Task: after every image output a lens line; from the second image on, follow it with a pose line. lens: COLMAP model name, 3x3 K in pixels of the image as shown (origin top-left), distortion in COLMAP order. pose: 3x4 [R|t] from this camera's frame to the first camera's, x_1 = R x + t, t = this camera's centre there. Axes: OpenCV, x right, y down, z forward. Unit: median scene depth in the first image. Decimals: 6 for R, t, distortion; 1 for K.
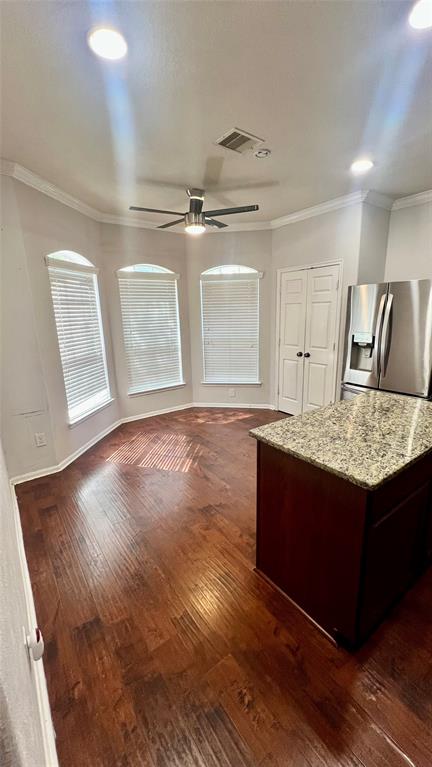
lens RADIAL K [[307.7, 0, 219.7], [0, 307.7, 381.8], [0, 0, 1]] dist [-0.002724, 0.000361]
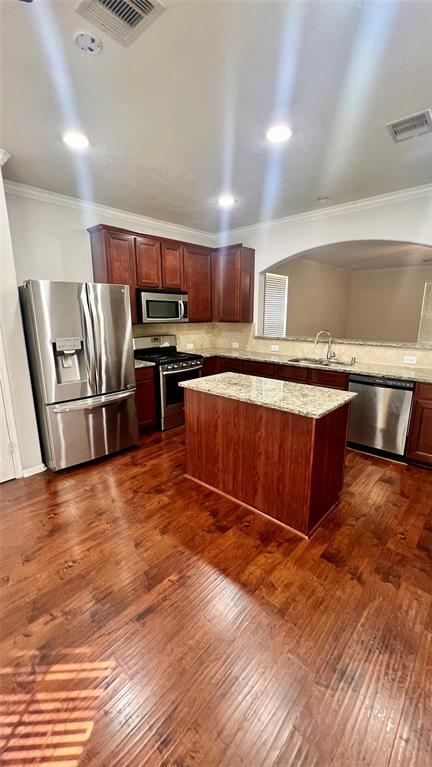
lens RADIAL K [[307.7, 0, 217.3], [0, 307.7, 382.7], [0, 0, 1]] dist [-0.002724, 0.000361]
pose [[-0.191394, -0.193549, 0.962241, -0.452422], [0.226745, 0.945127, 0.235207, -0.150482], [-0.954963, 0.263201, -0.137005, 0.757338]]
